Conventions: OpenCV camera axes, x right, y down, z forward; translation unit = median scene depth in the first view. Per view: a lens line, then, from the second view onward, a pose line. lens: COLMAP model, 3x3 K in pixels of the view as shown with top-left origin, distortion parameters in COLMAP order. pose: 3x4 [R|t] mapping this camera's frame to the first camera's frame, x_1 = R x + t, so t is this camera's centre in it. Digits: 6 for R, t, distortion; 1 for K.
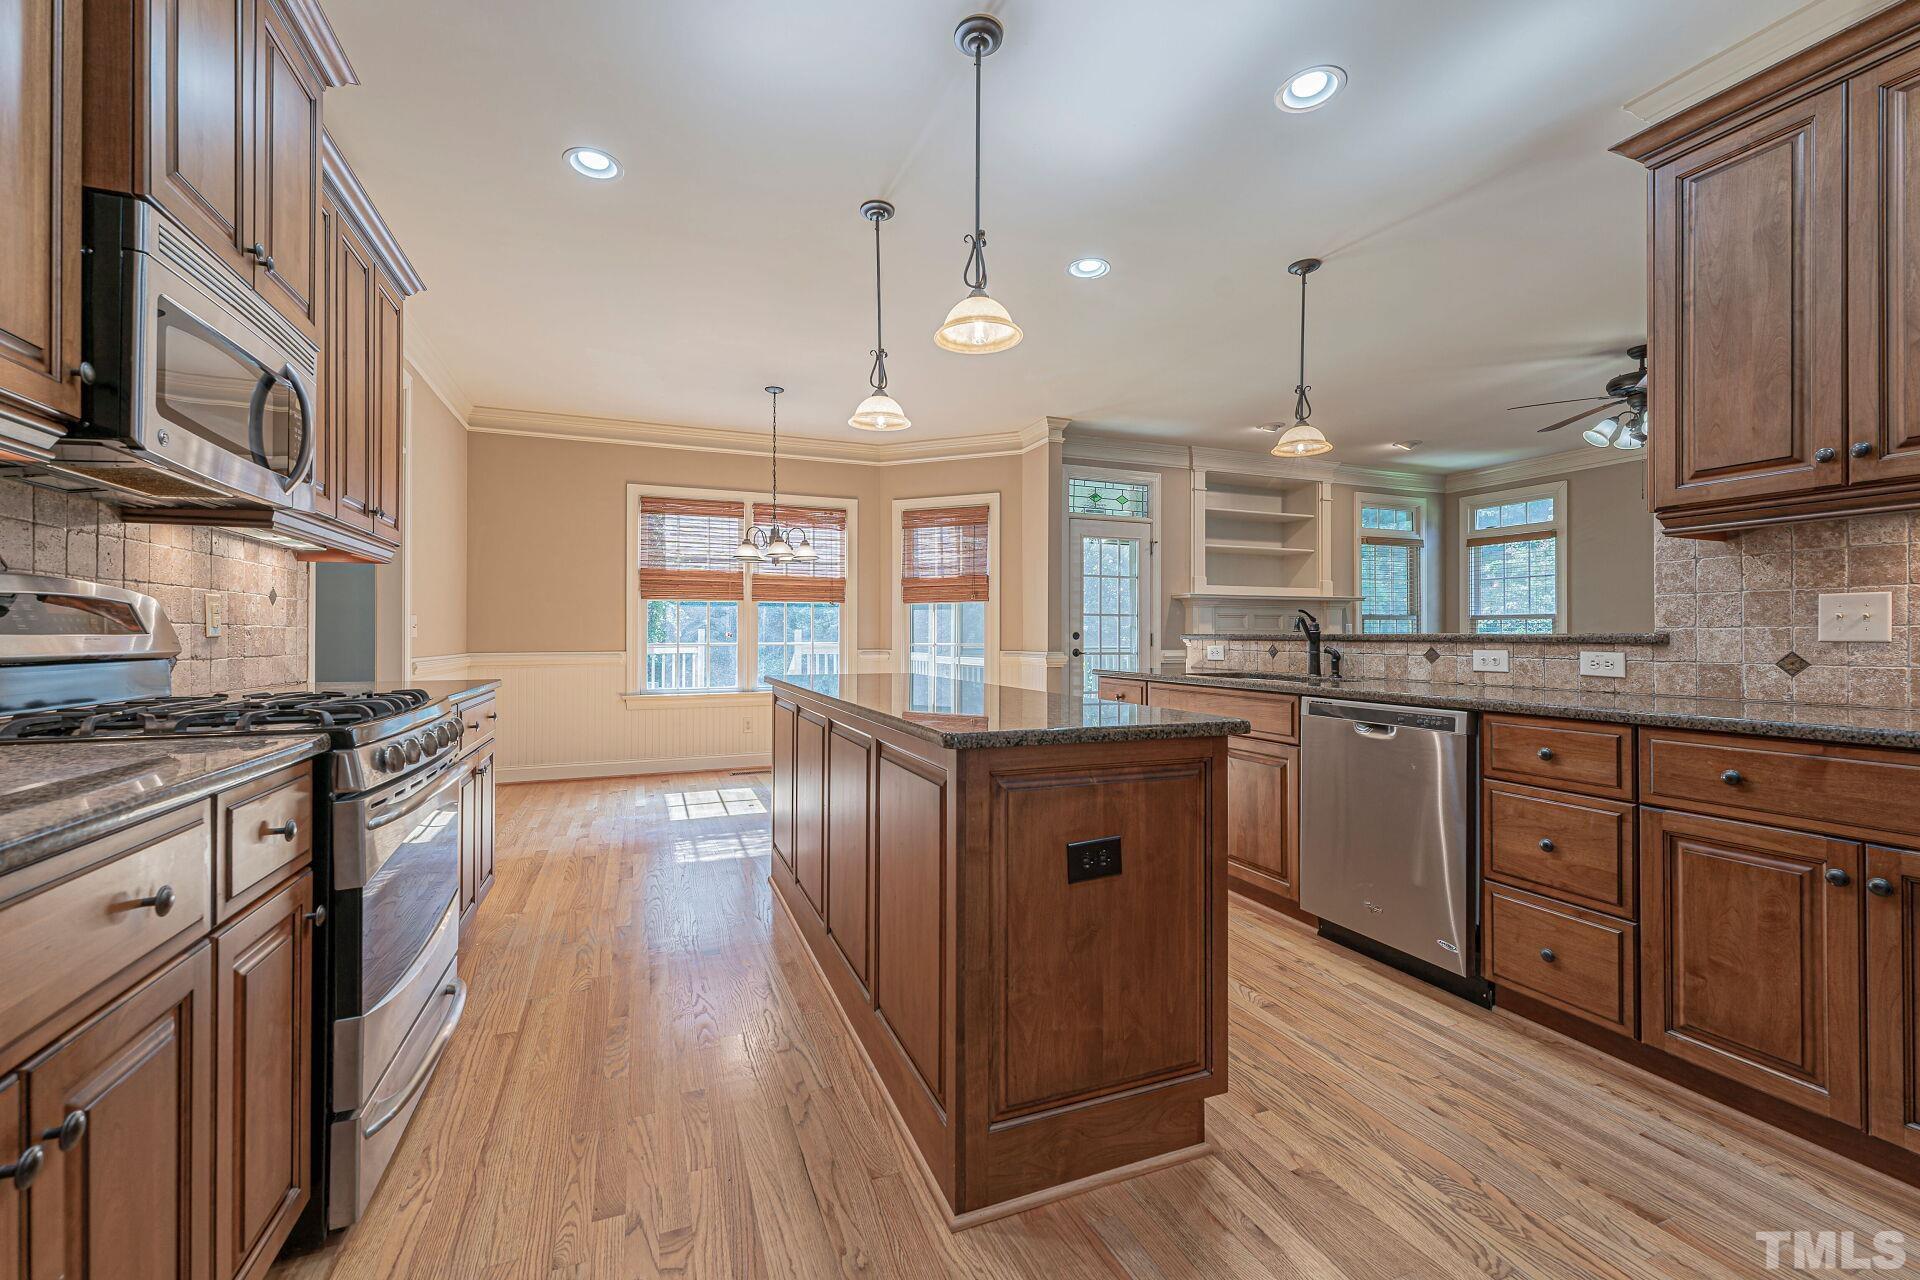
lens RADIAL K [[774.8, 0, 953.9], [0, 774.8, 634.6], [0, 0, 1]] dist [0.009989, -0.000051]
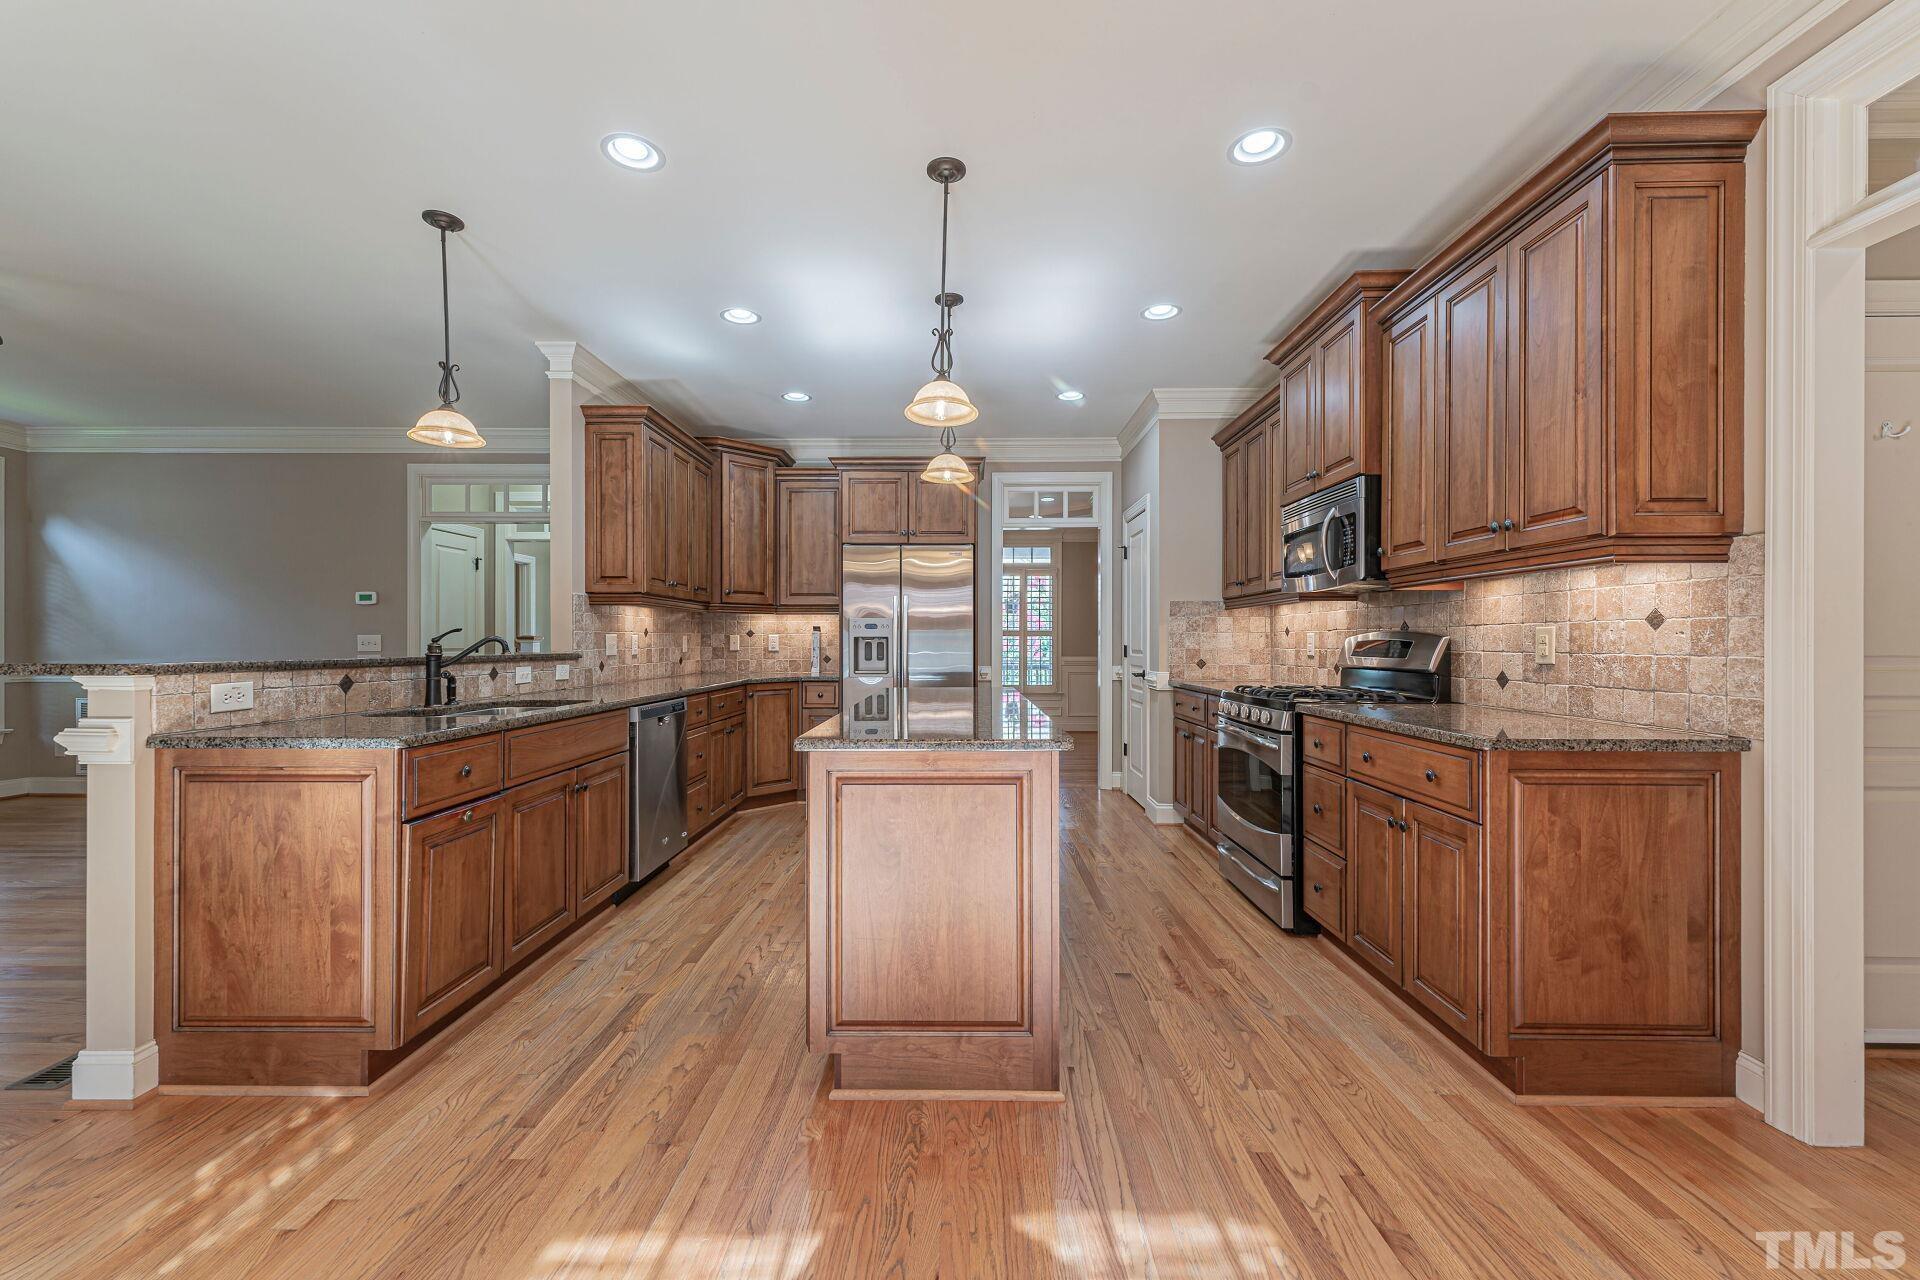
lens RADIAL K [[761.8, 0, 955.5], [0, 761.8, 640.6], [0, 0, 1]] dist [0.006403, -0.000894]
pose [[-0.922174, 0.000143, 0.386775, -0.208572], [-0.001444, 0.999992, -0.003812, -0.008729], [-0.386772, -0.004074, -0.922166, 0.843926]]
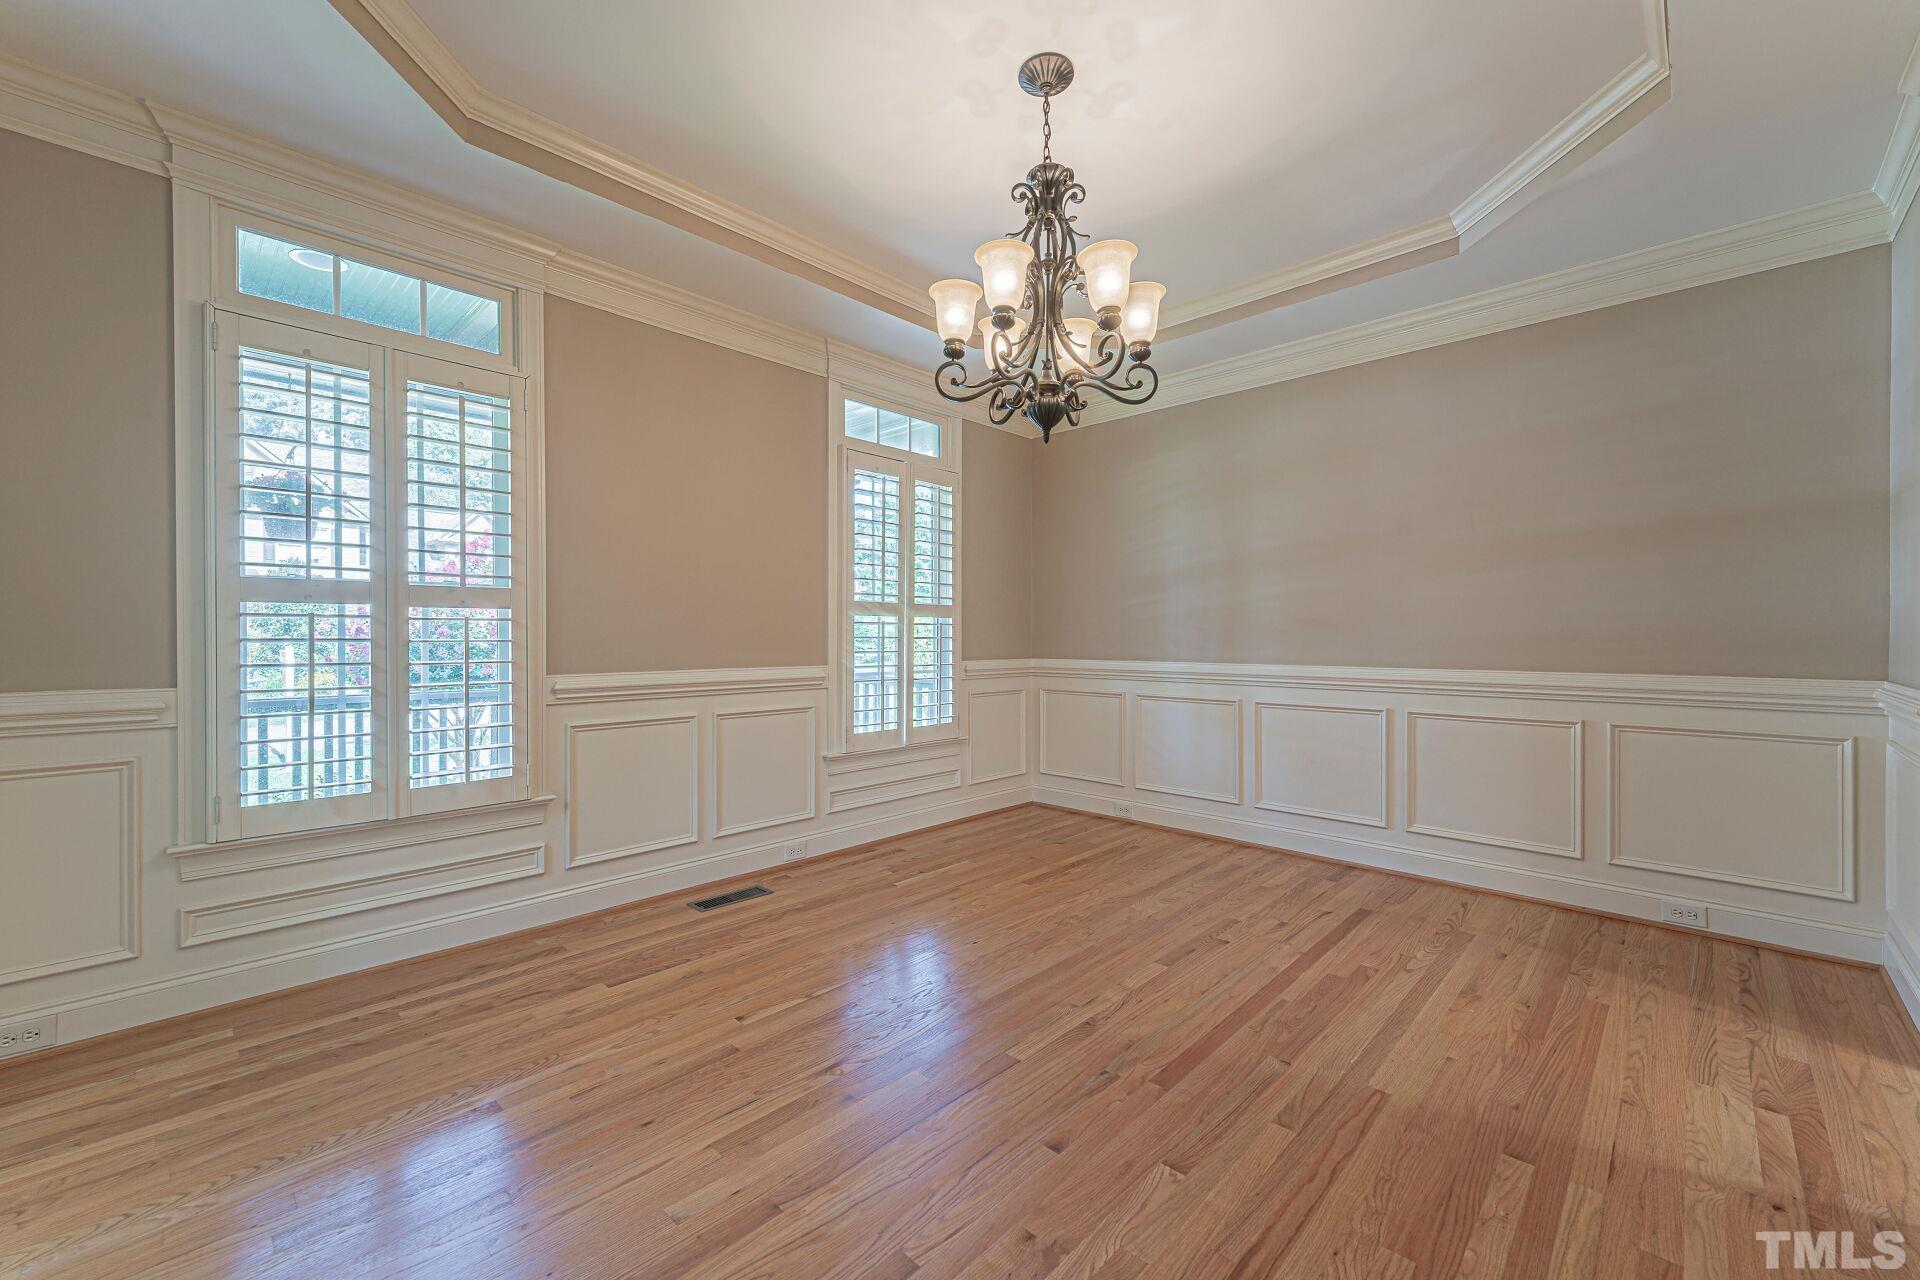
lens RADIAL K [[761.8, 0, 955.5], [0, 761.8, 640.6], [0, 0, 1]] dist [0.006403, -0.000894]
pose [[-0.912689, 0.002132, -0.408648, 0.487584], [0.001232, 0.999996, 0.002467, -0.004469], [0.408652, 0.001749, -0.912689, 0.004742]]
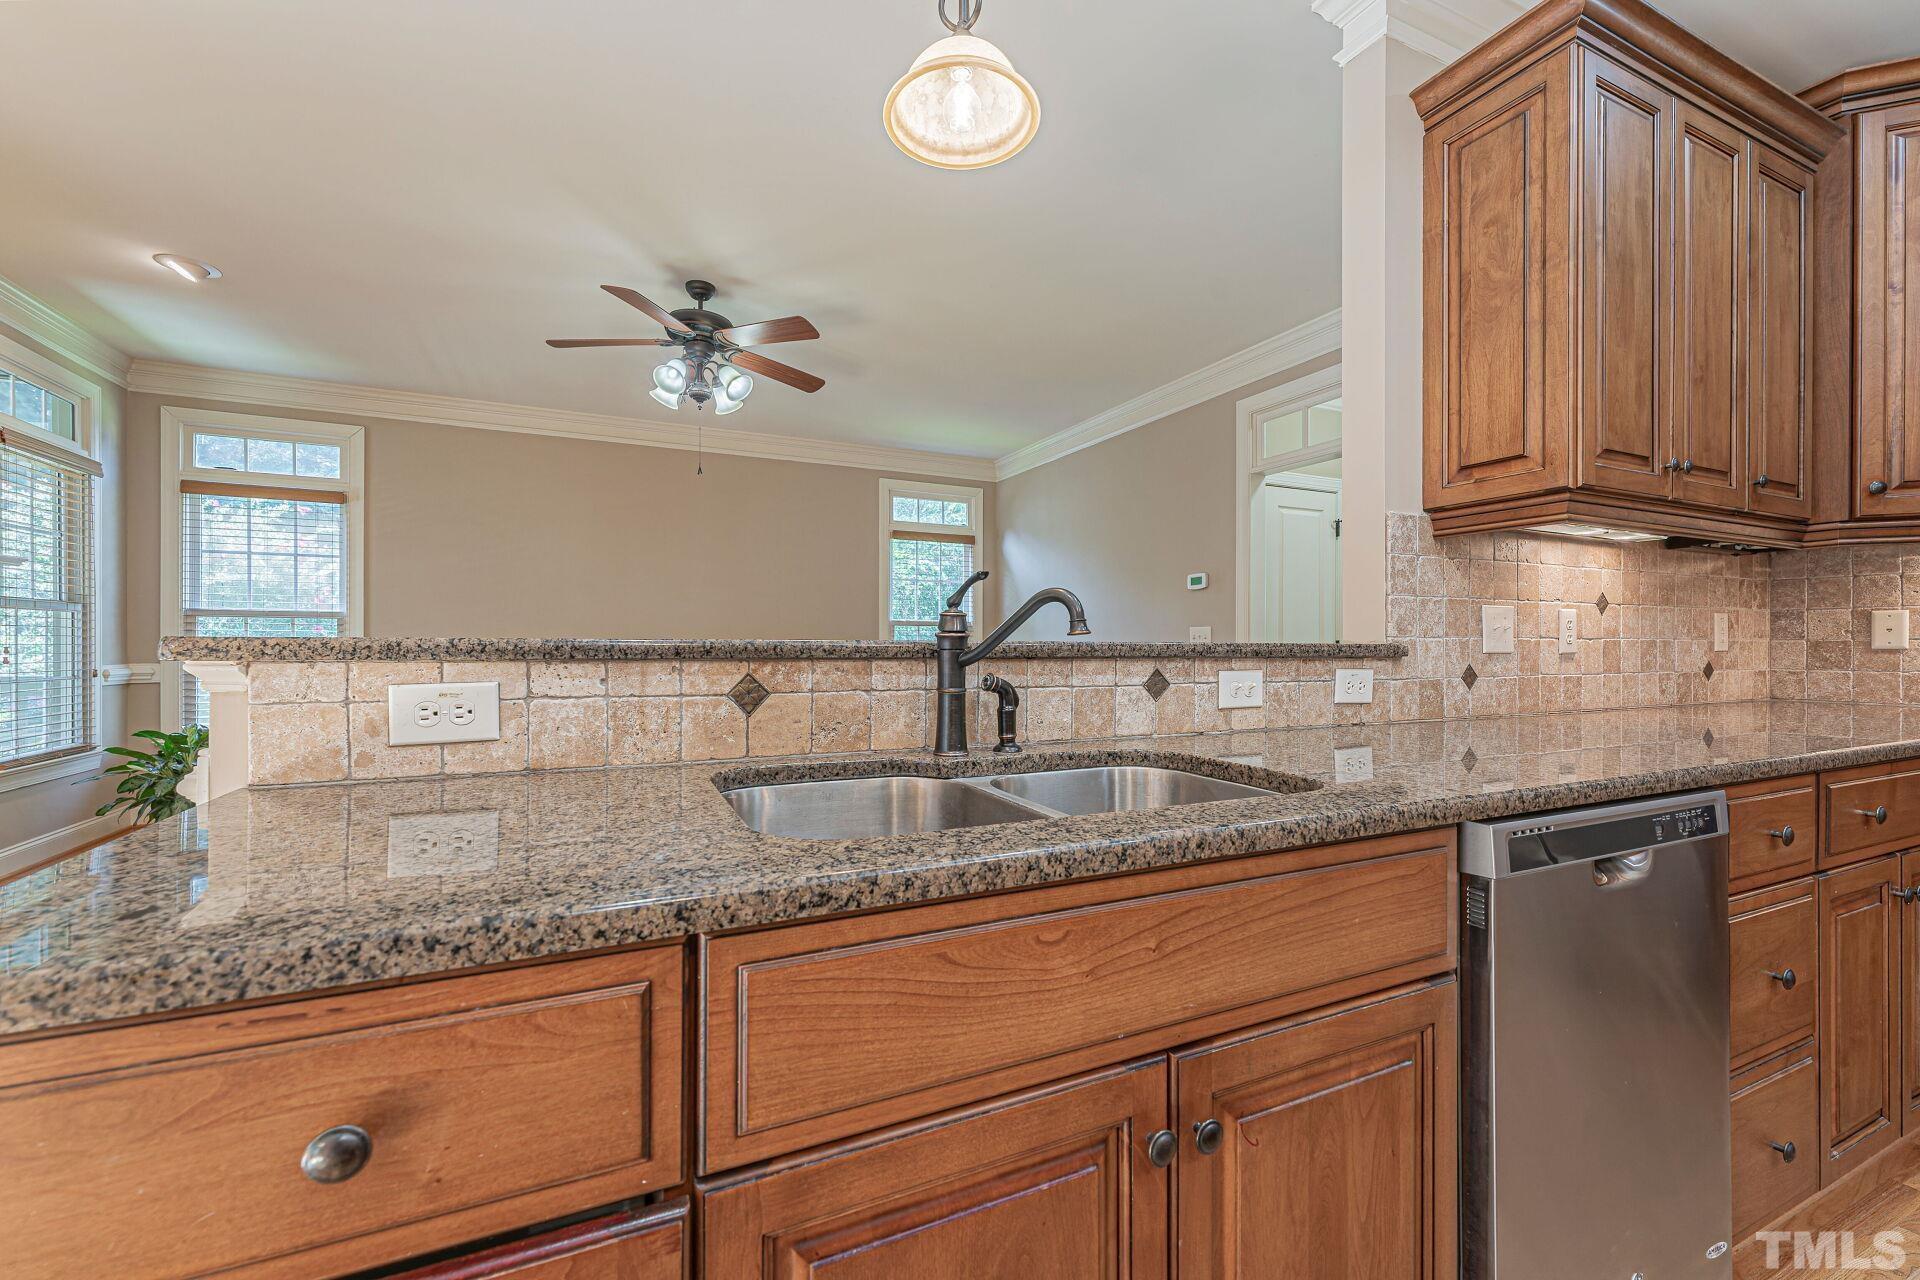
lens RADIAL K [[774.0, 0, 947.7], [0, 774.0, 646.4], [0, 0, 1]] dist [0.004925, 0.000315]
pose [[-0.048899, -0.001075, 0.998803, 0.052275], [-0.004533, 0.999989, 0.000855, 0.000822], [-0.998793, -0.004486, -0.048903, 0.555977]]
